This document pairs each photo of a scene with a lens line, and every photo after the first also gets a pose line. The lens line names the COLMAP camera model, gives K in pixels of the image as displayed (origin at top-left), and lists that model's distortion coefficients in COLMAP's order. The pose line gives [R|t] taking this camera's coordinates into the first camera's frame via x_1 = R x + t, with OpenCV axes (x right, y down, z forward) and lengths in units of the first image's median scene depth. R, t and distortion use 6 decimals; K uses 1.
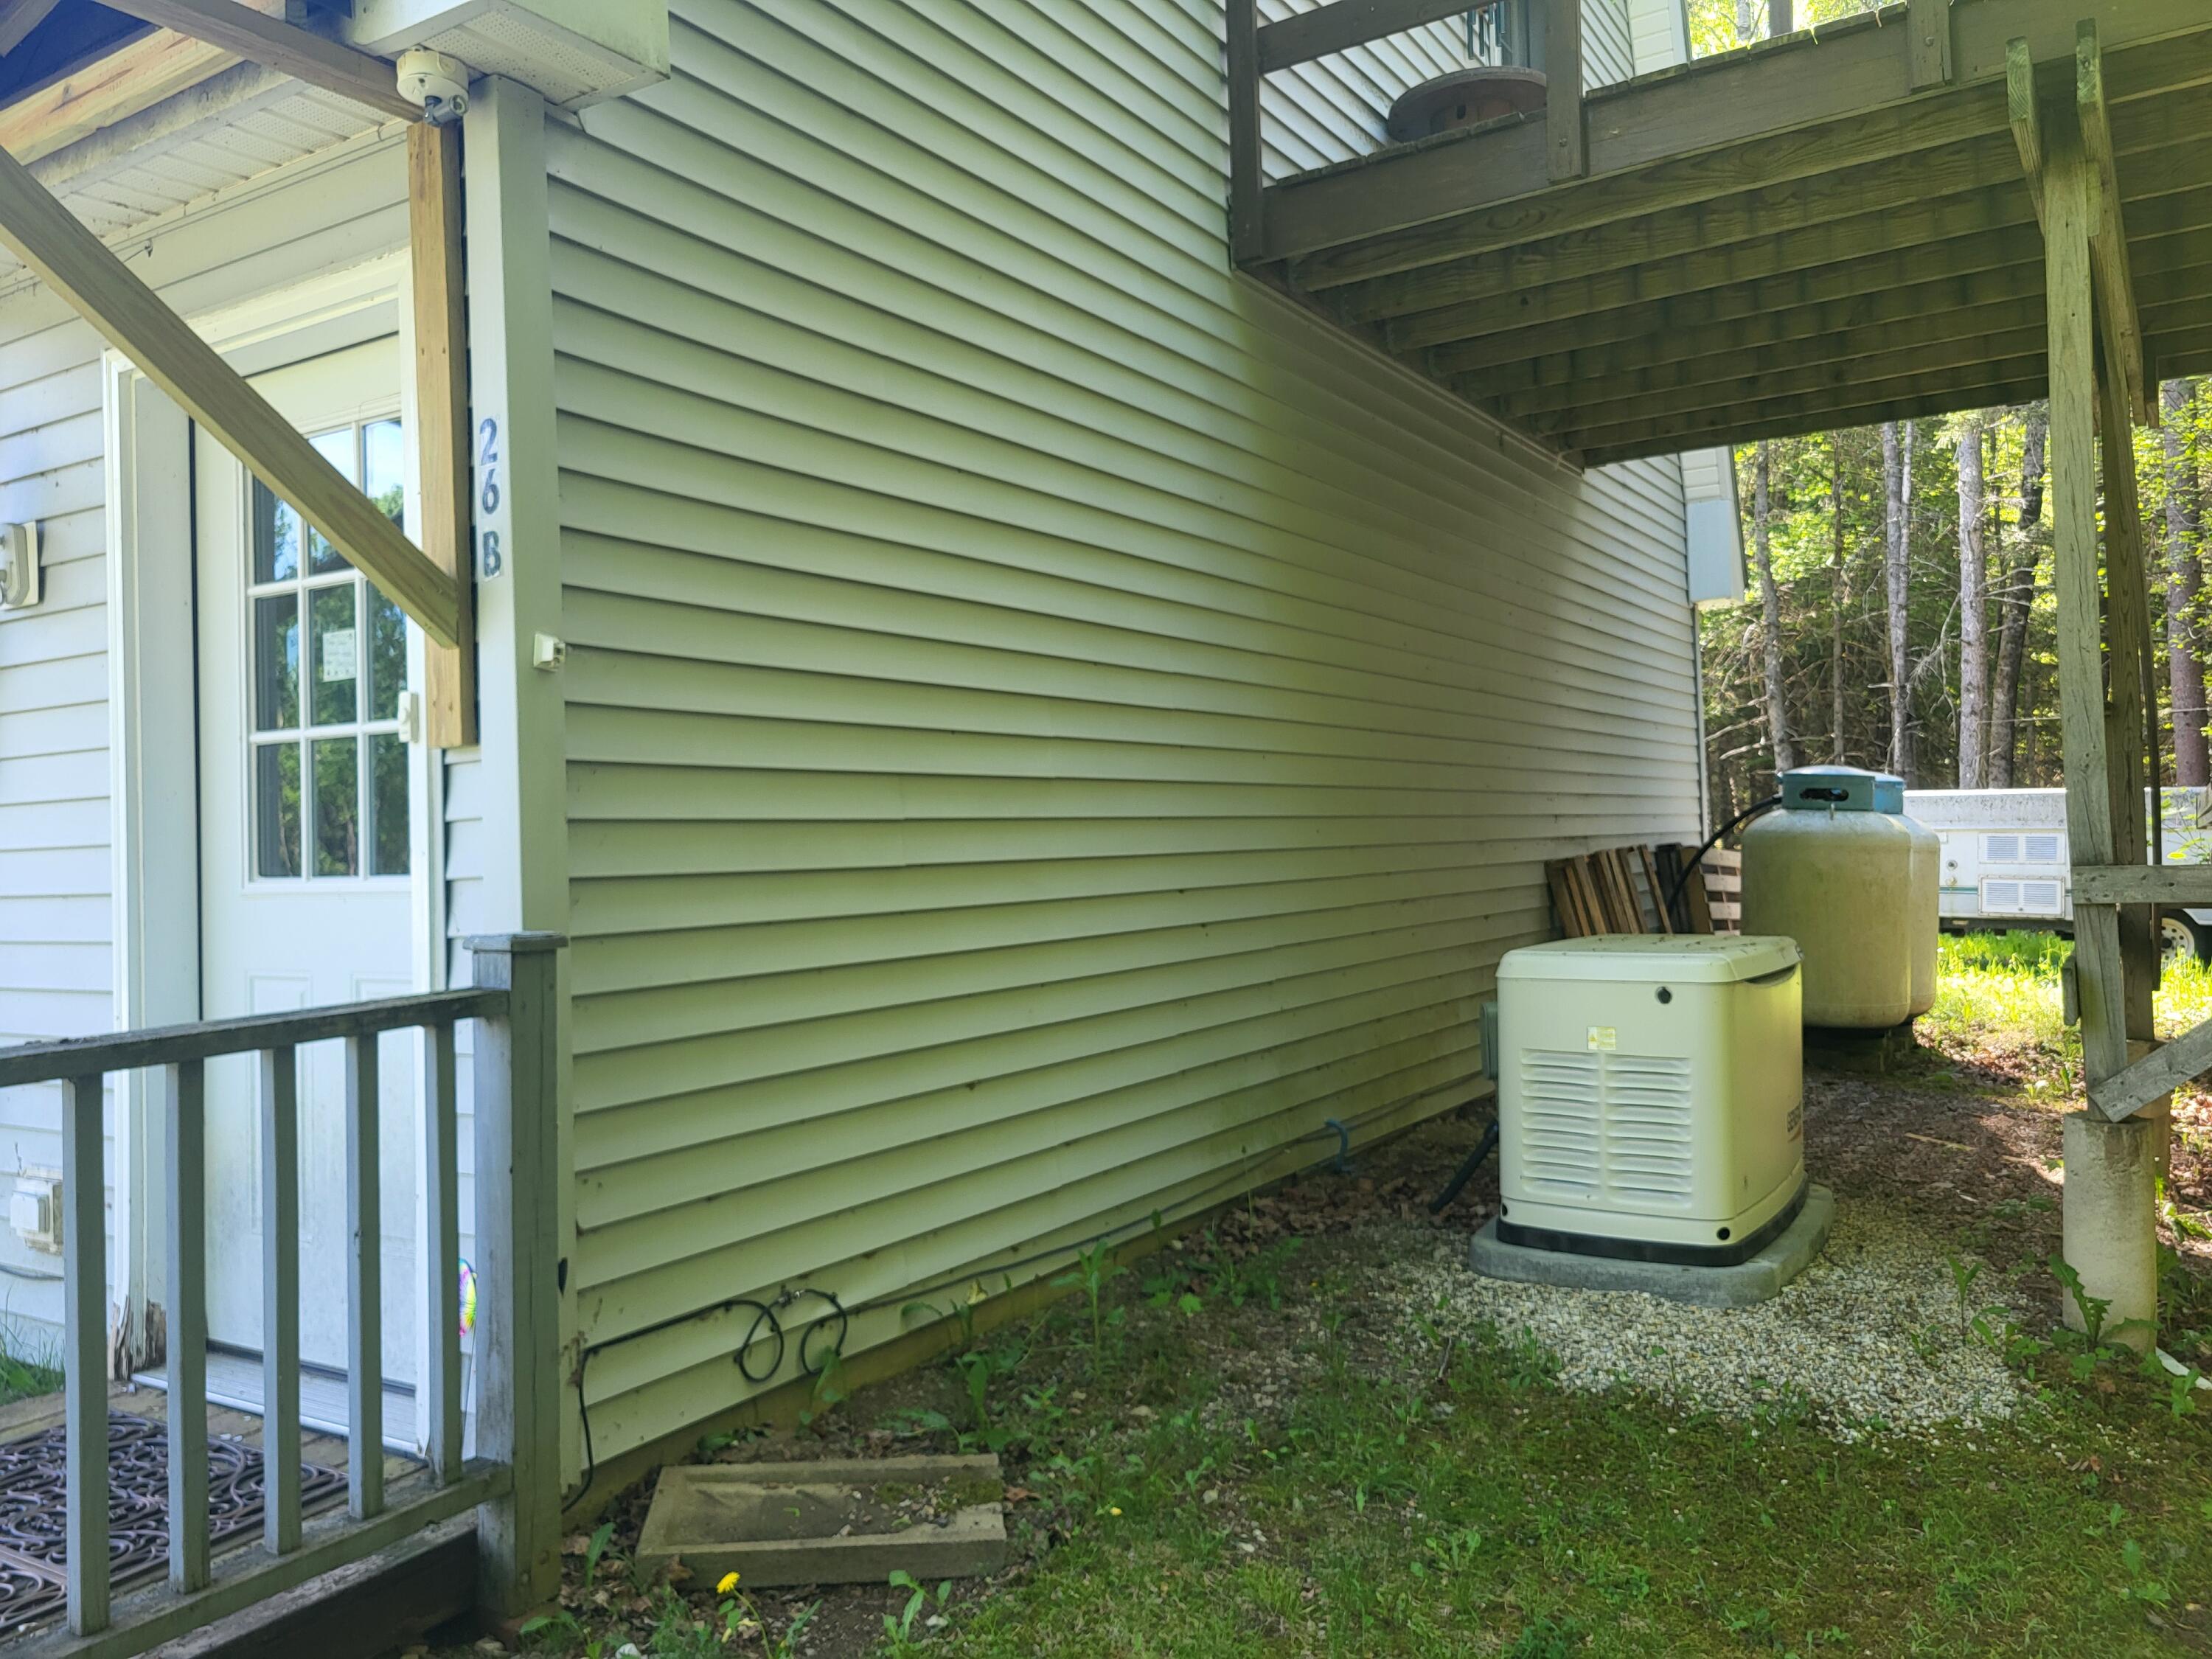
lens RADIAL K [[1637.3, 0, 1106.0], [0, 1637.3, 829.5], [0, 0, 1]] dist [0.004738, -0.003284]
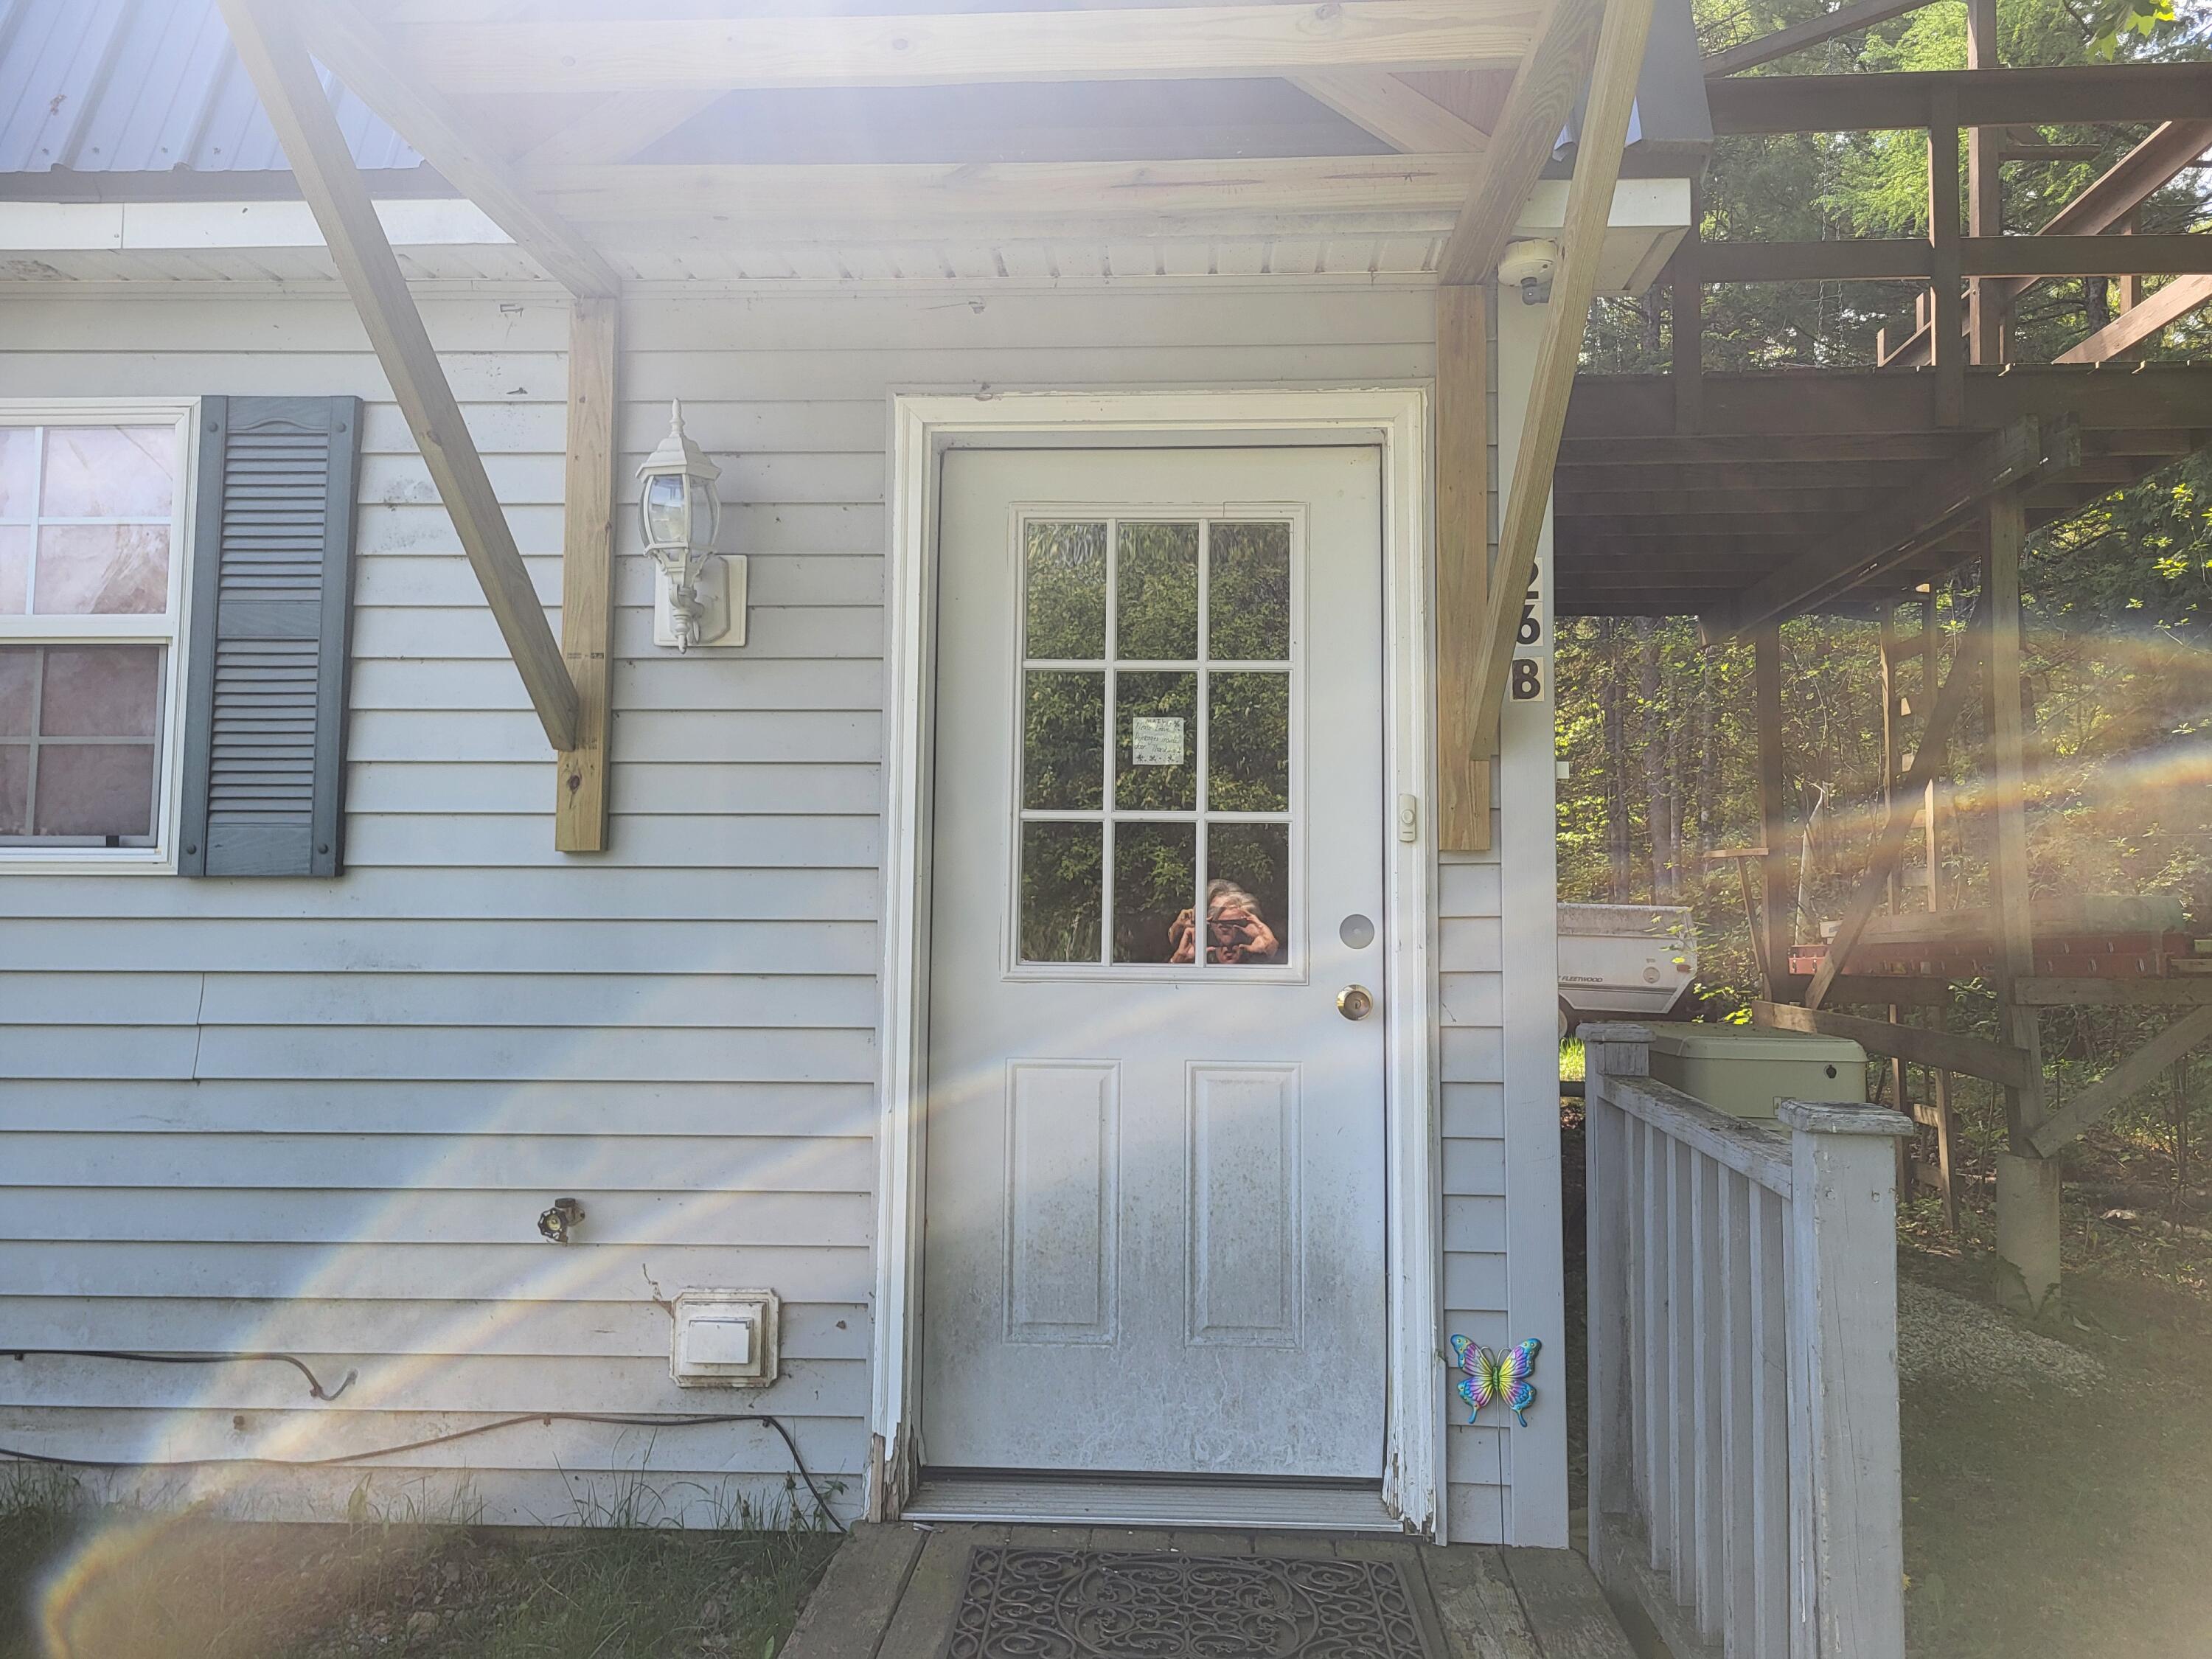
lens RADIAL K [[1637.3, 0, 1106.0], [0, 1637.3, 829.5], [0, 0, 1]] dist [0.004738, -0.003284]
pose [[0.858678, 0.064815, 0.508401, -0.990697], [-0.035042, 0.997074, -0.067930, 0.016791], [-0.511317, 0.040515, 0.858437, 0.158573]]
